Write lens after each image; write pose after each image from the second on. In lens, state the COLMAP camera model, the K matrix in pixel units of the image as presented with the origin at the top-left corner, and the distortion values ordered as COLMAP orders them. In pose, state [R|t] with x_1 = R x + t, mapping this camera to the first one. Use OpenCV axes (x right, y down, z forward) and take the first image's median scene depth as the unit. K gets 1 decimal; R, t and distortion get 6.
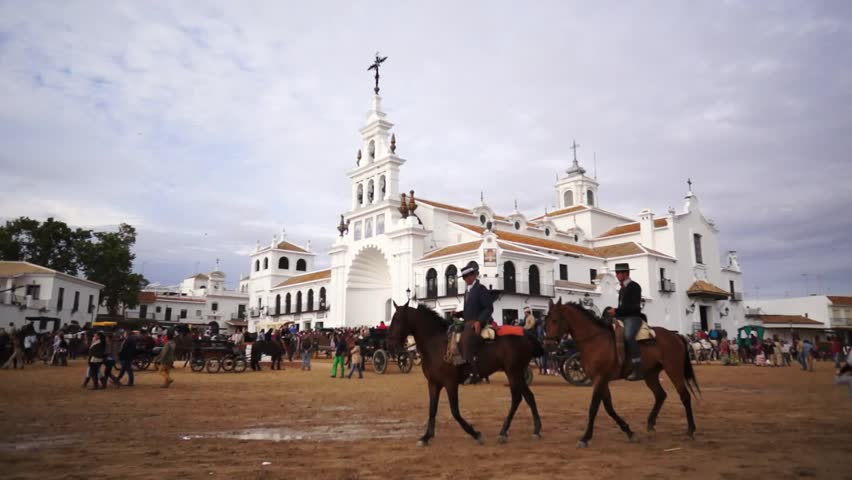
lens RADIAL K [[575.3, 0, 423.7], [0, 575.3, 242.1], [0, 0, 1]] dist [-0.065495, 0.082279]
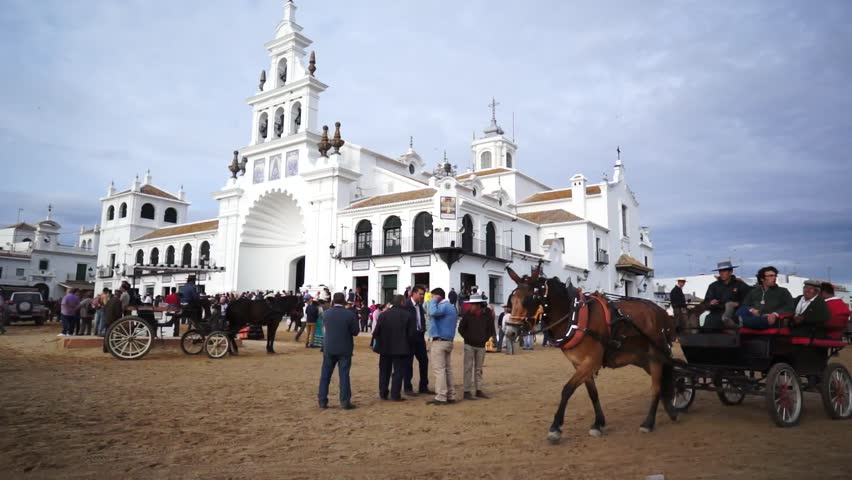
lens RADIAL K [[575.3, 0, 423.4], [0, 575.3, 240.3], [0, 0, 1]] dist [-0.065495, 0.082279]
pose [[0.968137, 0.048011, 0.245777, -0.081255], [-0.058266, 0.997701, 0.034621, 0.033594], [-0.243550, -0.047839, 0.968708, 0.171826]]
